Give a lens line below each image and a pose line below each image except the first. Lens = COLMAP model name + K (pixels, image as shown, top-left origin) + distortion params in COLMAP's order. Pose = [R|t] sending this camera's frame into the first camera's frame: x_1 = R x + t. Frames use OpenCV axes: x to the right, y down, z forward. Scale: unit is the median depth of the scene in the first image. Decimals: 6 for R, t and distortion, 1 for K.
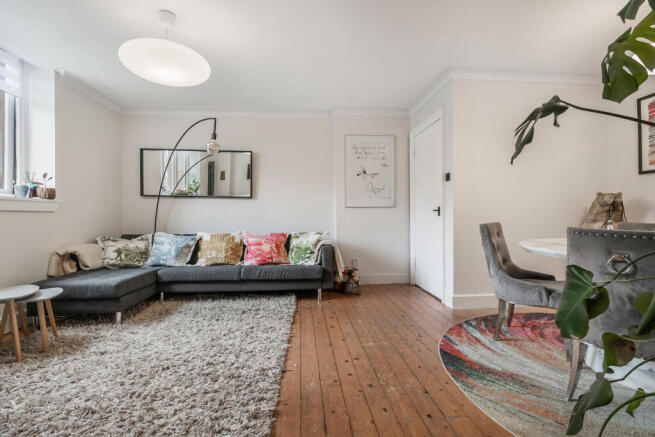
lens RADIAL K [[308.9, 0, 327.5], [0, 308.9, 218.5], [0, 0, 1]] dist [-0.001392, -0.000240]
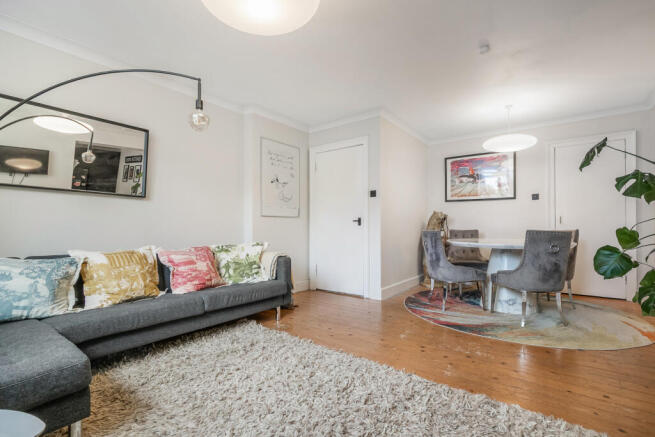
lens RADIAL K [[310.4, 0, 328.0], [0, 310.4, 228.0], [0, 0, 1]] dist [-0.002315, -0.000357]
pose [[0.660867, 0.002310, 0.750500, -0.567445], [0.007189, 0.999930, -0.009408, 0.010845], [-0.750469, 0.011613, 0.660804, 0.278912]]
